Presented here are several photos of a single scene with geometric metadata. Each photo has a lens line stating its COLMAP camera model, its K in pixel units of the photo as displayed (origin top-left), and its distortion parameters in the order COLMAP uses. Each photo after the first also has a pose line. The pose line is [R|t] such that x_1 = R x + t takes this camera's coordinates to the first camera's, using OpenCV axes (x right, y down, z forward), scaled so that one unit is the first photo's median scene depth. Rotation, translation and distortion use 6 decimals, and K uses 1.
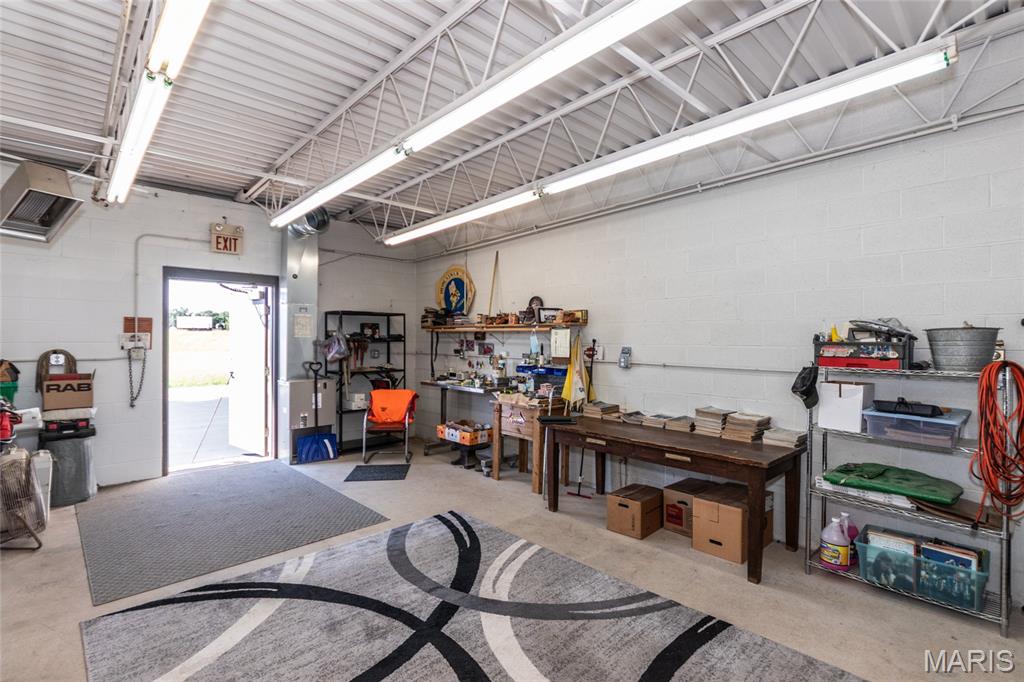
lens RADIAL K [[479.7, 0, 512.2], [0, 479.7, 343.0], [0, 0, 1]] dist [-0.003045, 0.002672]
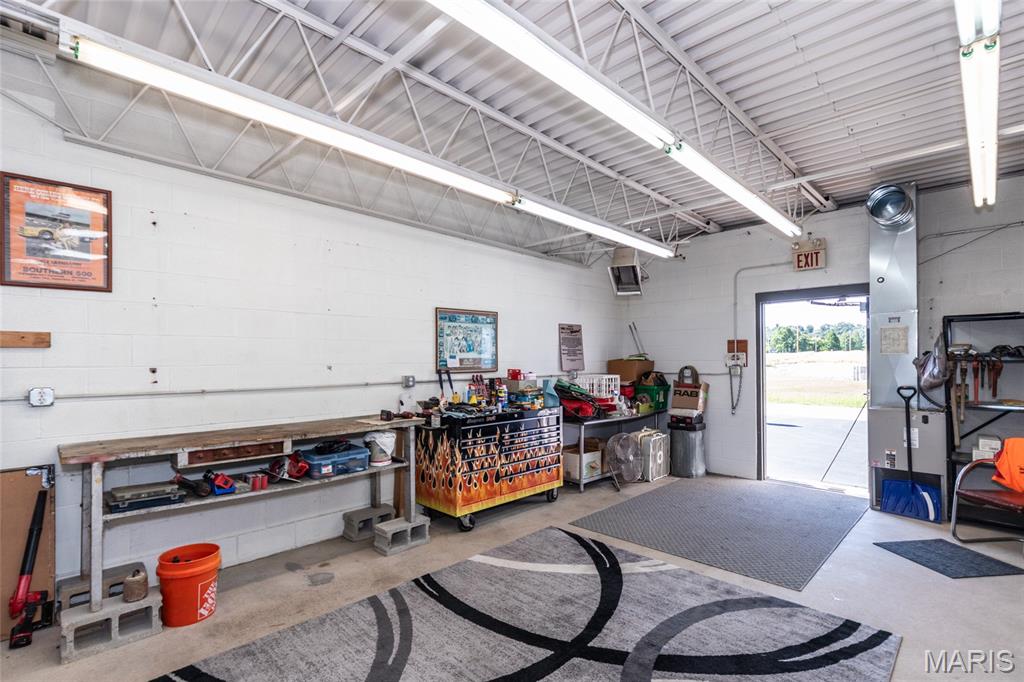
lens RADIAL K [[479.7, 0, 508.8], [0, 479.7, 357.2], [0, 0, 1]] dist [-0.003045, 0.002672]
pose [[0.021689, -0.004486, -0.999755, 0.470354], [0.000793, 0.999990, -0.004470, -0.006125], [0.999764, -0.000696, 0.021692, 0.475052]]
